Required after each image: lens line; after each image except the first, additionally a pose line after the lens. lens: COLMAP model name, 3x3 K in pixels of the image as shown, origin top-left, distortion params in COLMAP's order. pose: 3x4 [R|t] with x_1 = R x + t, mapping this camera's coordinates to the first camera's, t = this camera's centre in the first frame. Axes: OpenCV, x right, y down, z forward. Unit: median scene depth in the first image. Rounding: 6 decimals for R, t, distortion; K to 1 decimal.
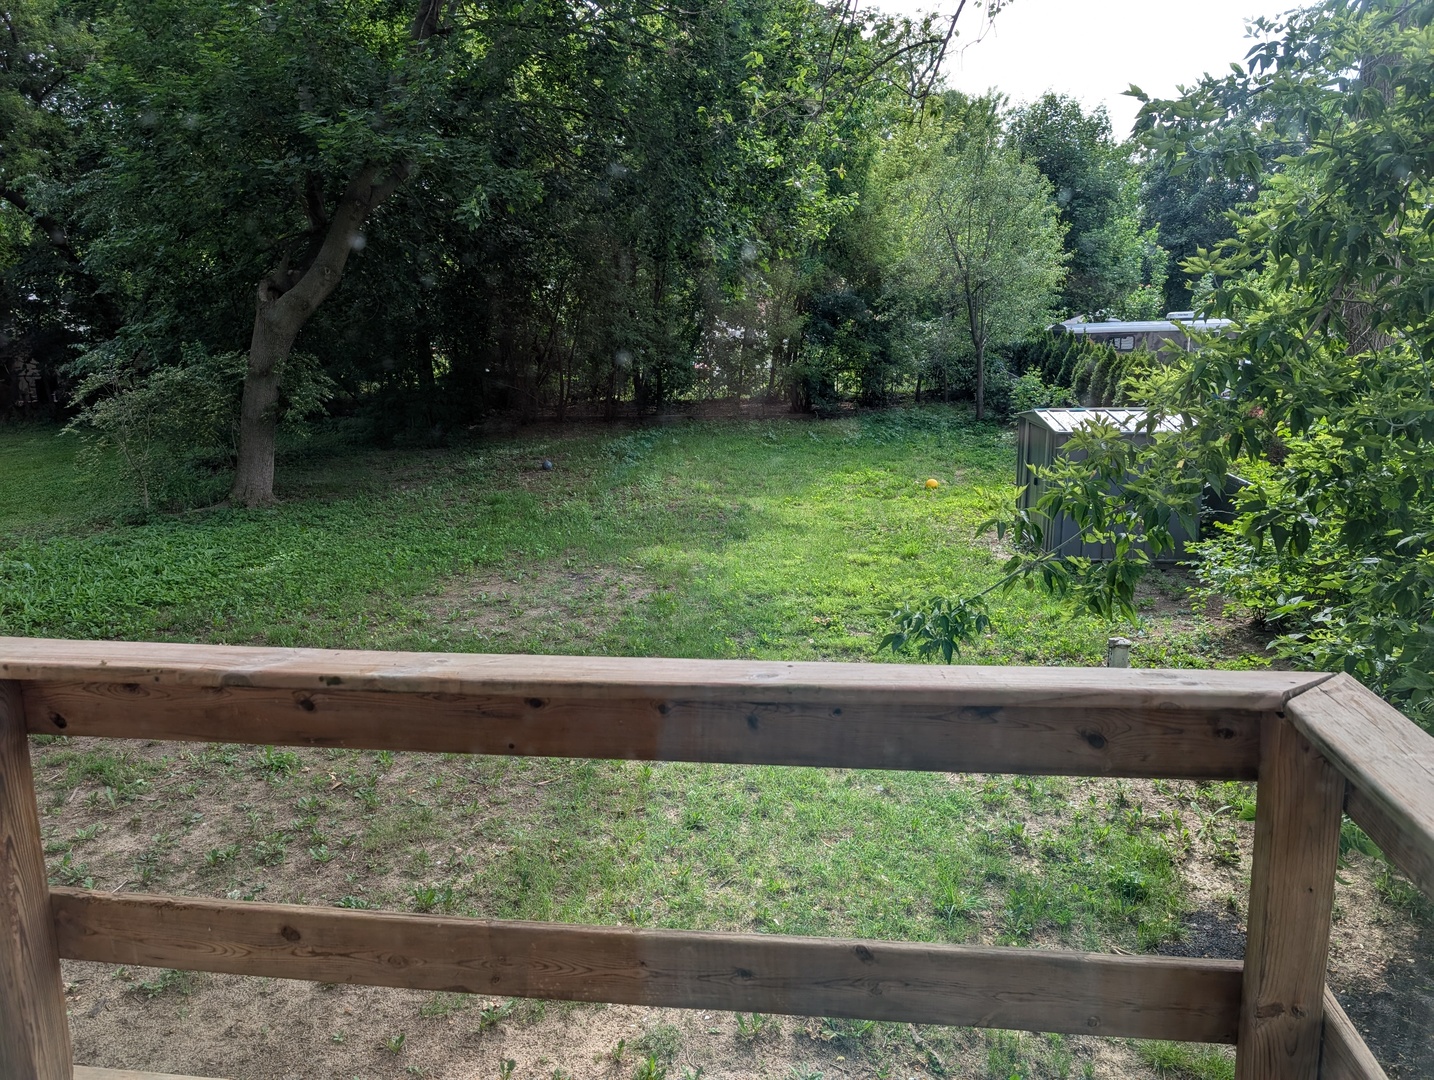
lens RADIAL K [[1046.1, 0, 718.2], [0, 1046.1, 536.3], [0, 0, 1]] dist [0.024593, -0.014511]
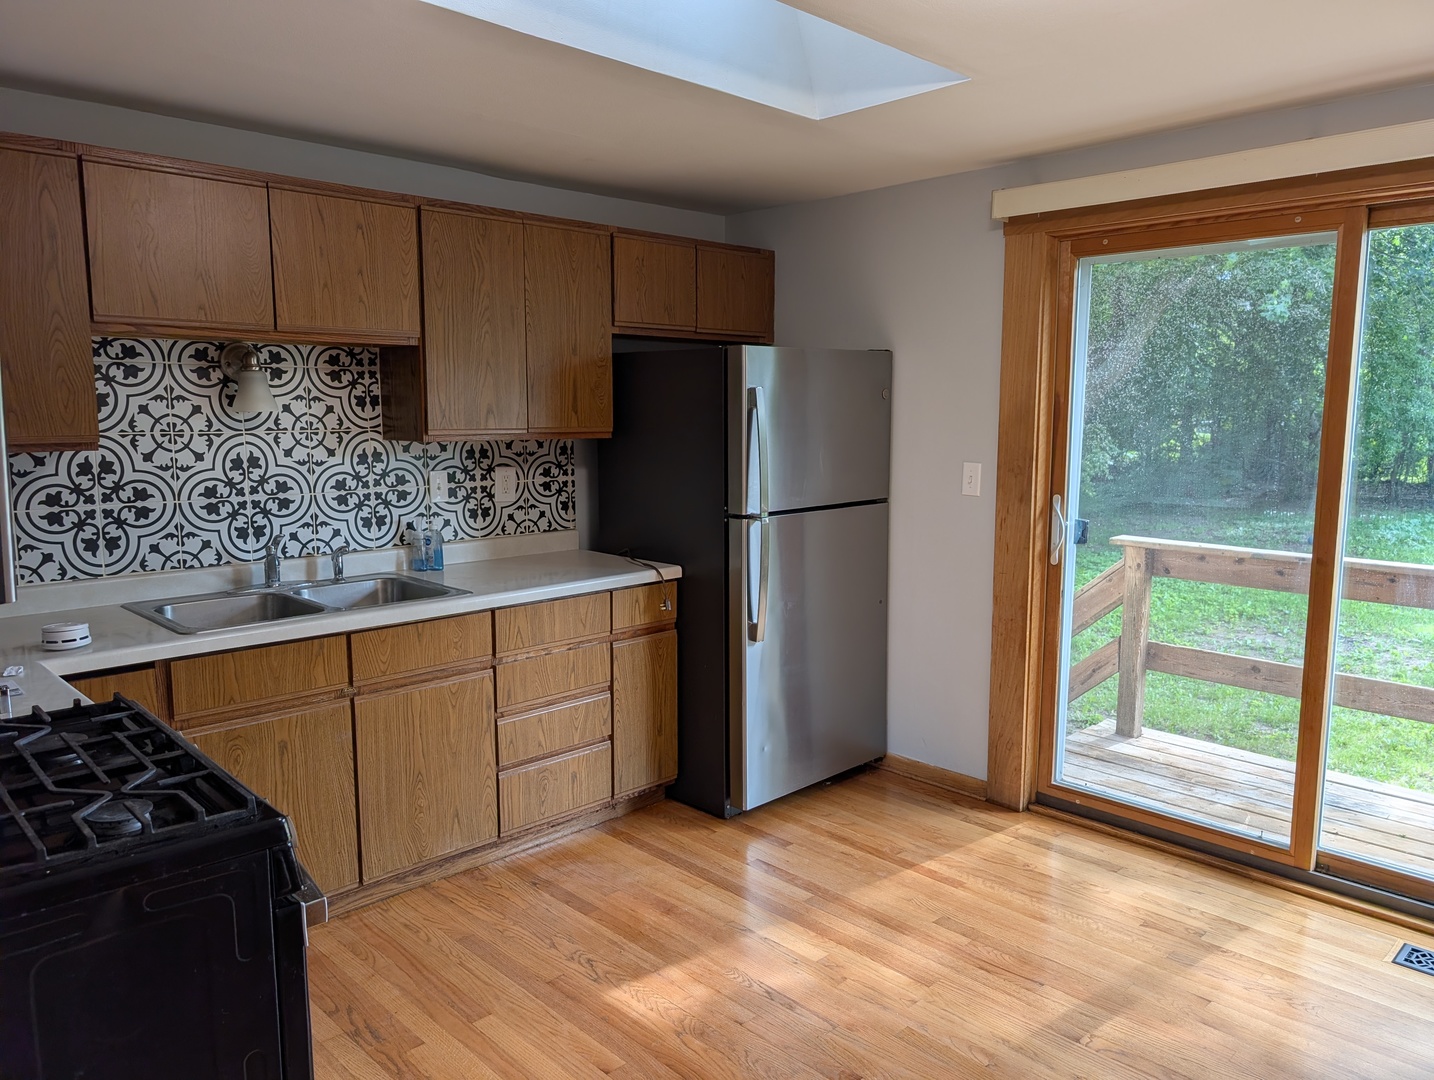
lens RADIAL K [[1046.1, 0, 722.5], [0, 1046.1, 544.6], [0, 0, 1]] dist [0.024593, -0.014511]
pose [[0.786428, 0.097070, -0.610007, 0.009873], [-0.132081, 0.991159, -0.012558, 0.037369], [0.603395, 0.090446, 0.792297, -0.219116]]
